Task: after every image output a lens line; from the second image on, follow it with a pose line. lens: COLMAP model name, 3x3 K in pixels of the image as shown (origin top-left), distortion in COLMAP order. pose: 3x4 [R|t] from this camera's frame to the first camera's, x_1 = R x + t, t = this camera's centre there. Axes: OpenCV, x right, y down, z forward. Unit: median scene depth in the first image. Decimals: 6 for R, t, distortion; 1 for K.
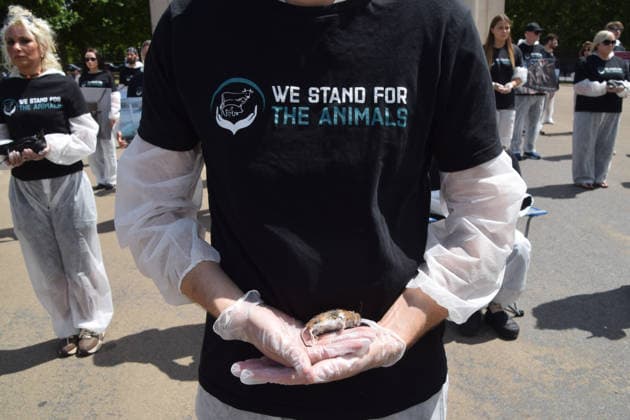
lens RADIAL K [[544.1, 0, 315.0], [0, 544.1, 210.0], [0, 0, 1]] dist [-0.081445, 0.001150]
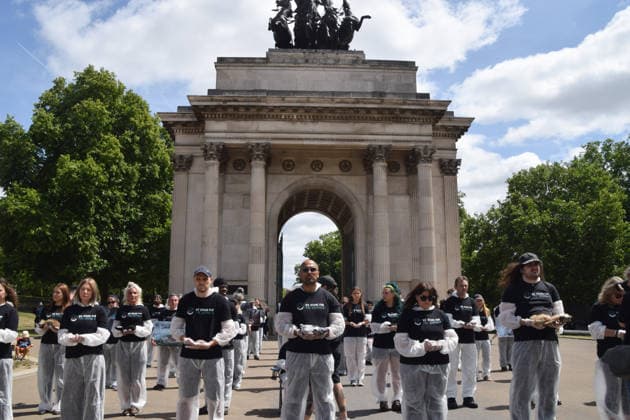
lens RADIAL K [[538.8, 0, 315.0], [0, 538.8, 210.0], [0, 0, 1]] dist [-0.118613, -0.001090]
pose [[0.999404, 0.030494, -0.016179, 0.472374], [-0.034503, 0.897083, -0.440512, 0.498293], [0.001081, 0.440808, 0.897601, -1.764451]]
